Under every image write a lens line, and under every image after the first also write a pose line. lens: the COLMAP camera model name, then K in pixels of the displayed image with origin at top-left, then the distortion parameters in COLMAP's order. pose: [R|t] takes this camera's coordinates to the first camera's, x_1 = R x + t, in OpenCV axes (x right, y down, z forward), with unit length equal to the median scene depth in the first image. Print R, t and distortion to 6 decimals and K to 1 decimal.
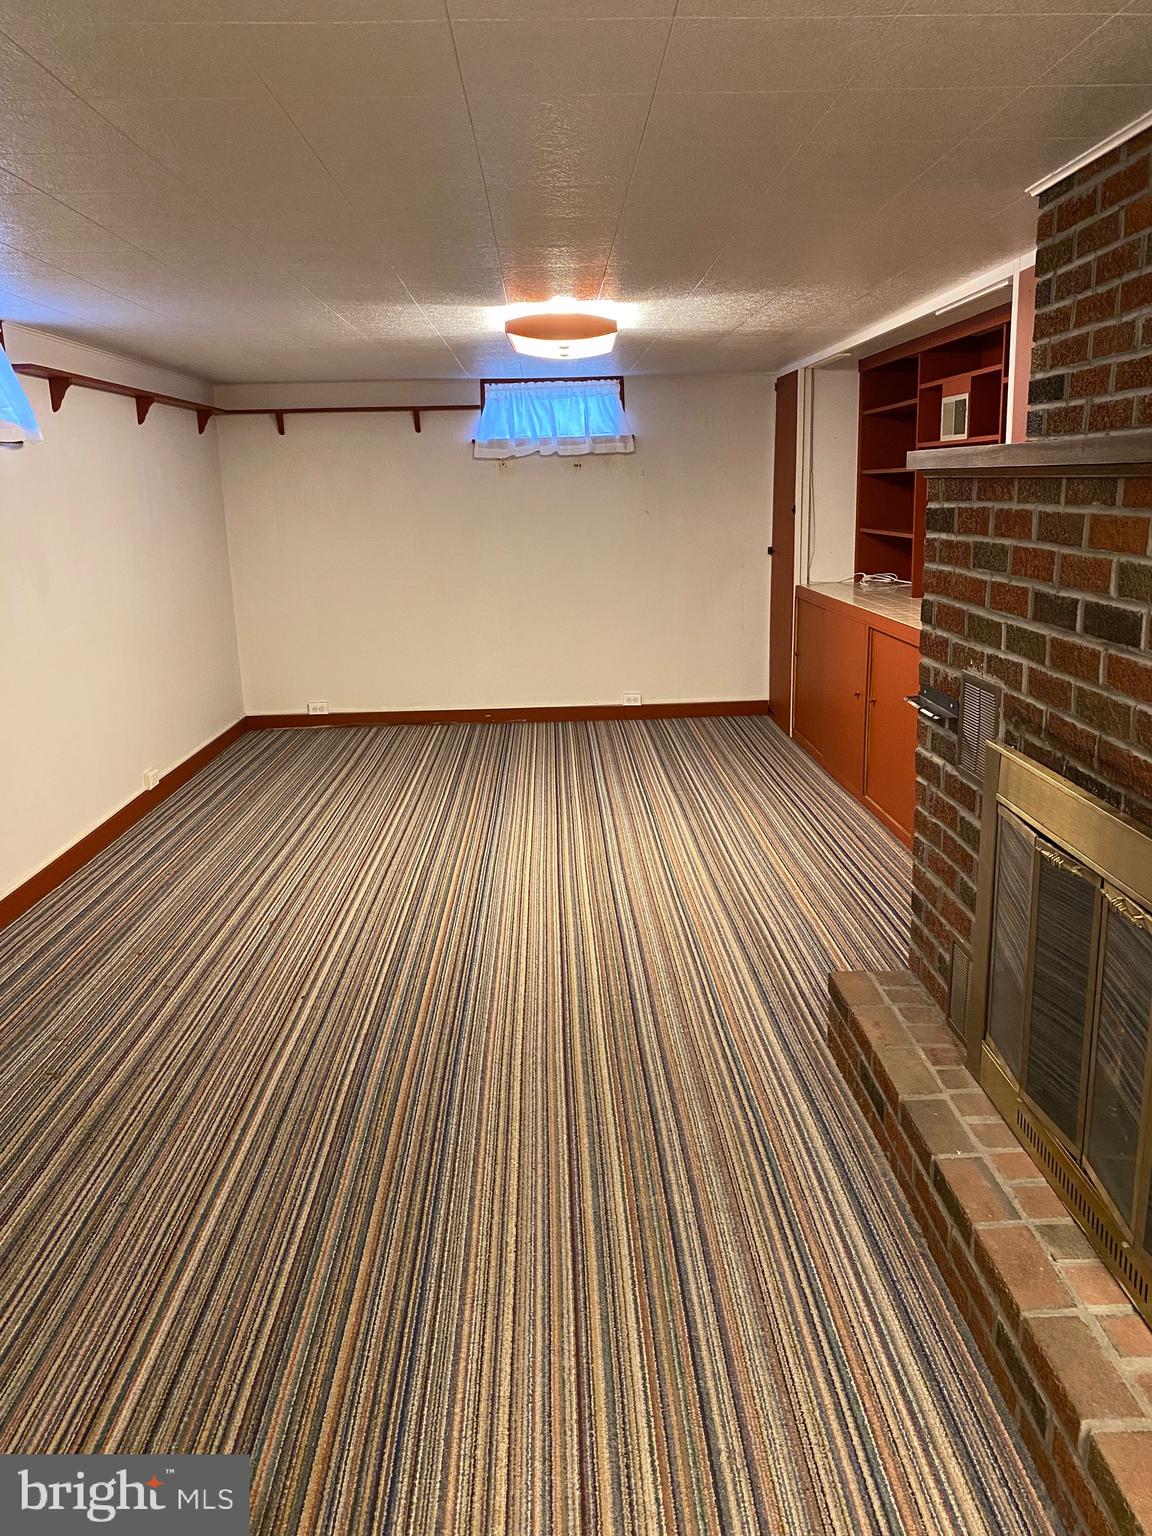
lens RADIAL K [[1156.1, 0, 576.0], [0, 1156.1, 768.0], [0, 0, 1]] dist [0.013607, -0.007222]
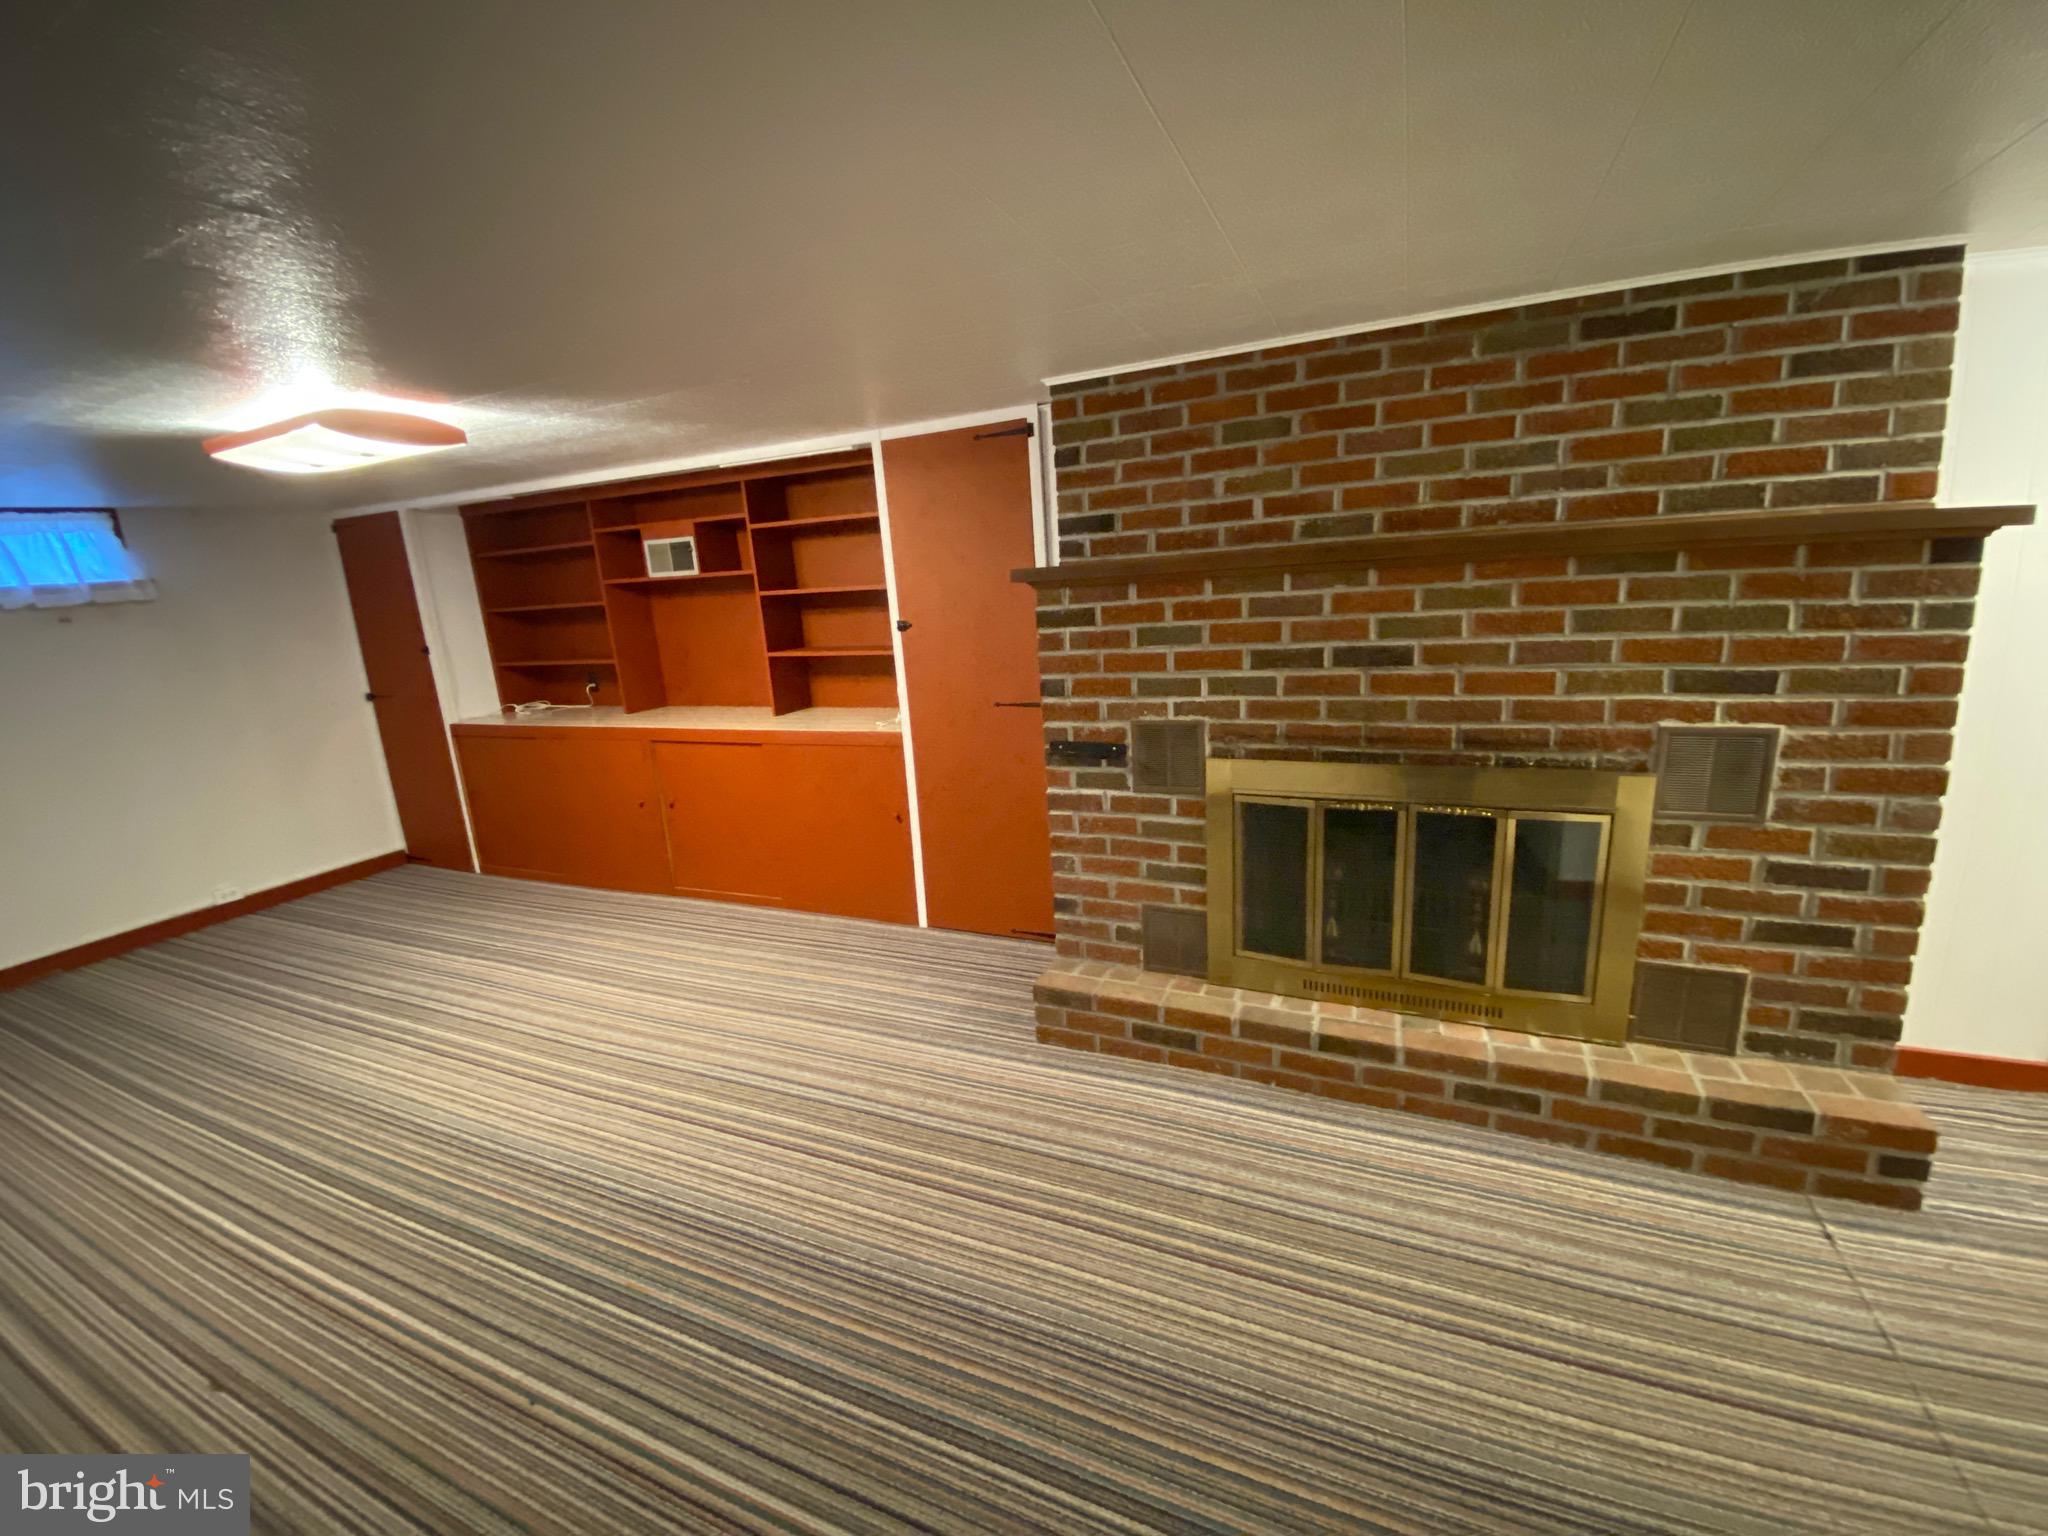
lens RADIAL K [[825.2, 0, 1022.9], [0, 825.2, 780.0], [0, 0, 1]] dist [0.026668, -0.025784]
pose [[0.438161, -0.211107, 0.873756, -0.297879], [0.260116, 0.960222, 0.101559, -0.074291], [-0.860439, 0.182778, 0.475644, 0.321366]]
